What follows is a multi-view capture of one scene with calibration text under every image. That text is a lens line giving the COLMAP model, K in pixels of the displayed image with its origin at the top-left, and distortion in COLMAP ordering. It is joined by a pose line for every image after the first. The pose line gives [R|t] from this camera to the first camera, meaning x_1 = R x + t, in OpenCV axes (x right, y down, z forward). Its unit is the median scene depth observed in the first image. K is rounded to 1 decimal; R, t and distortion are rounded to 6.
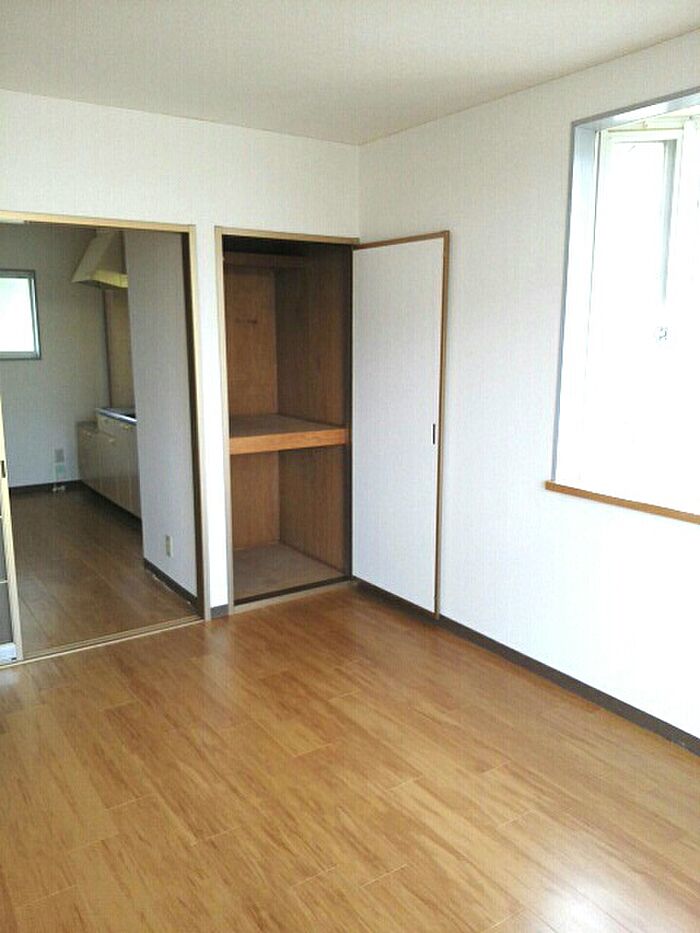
lens RADIAL K [[747.6, 0, 350.7], [0, 747.6, 464.9], [0, 0, 1]] dist [0.024456, -0.008987]
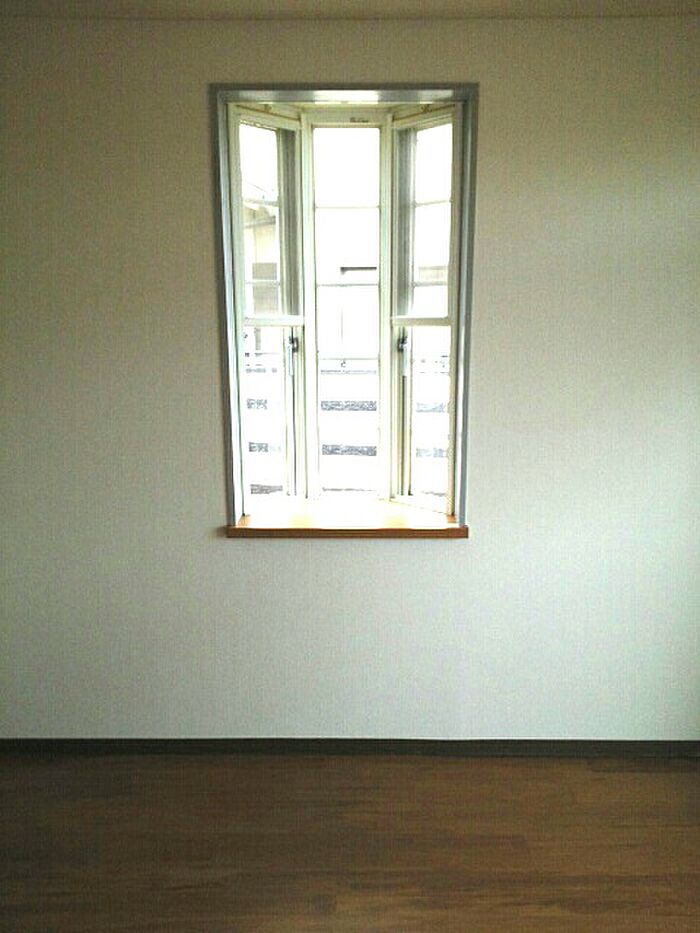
lens RADIAL K [[747.6, 0, 349.5], [0, 747.6, 466.6], [0, 0, 1]] dist [0.024456, -0.008987]
pose [[0.587173, -0.170843, 0.791227, -0.322127], [0.167420, 0.981970, 0.087784, -0.100261], [-0.791958, 0.080923, 0.605189, 0.426474]]
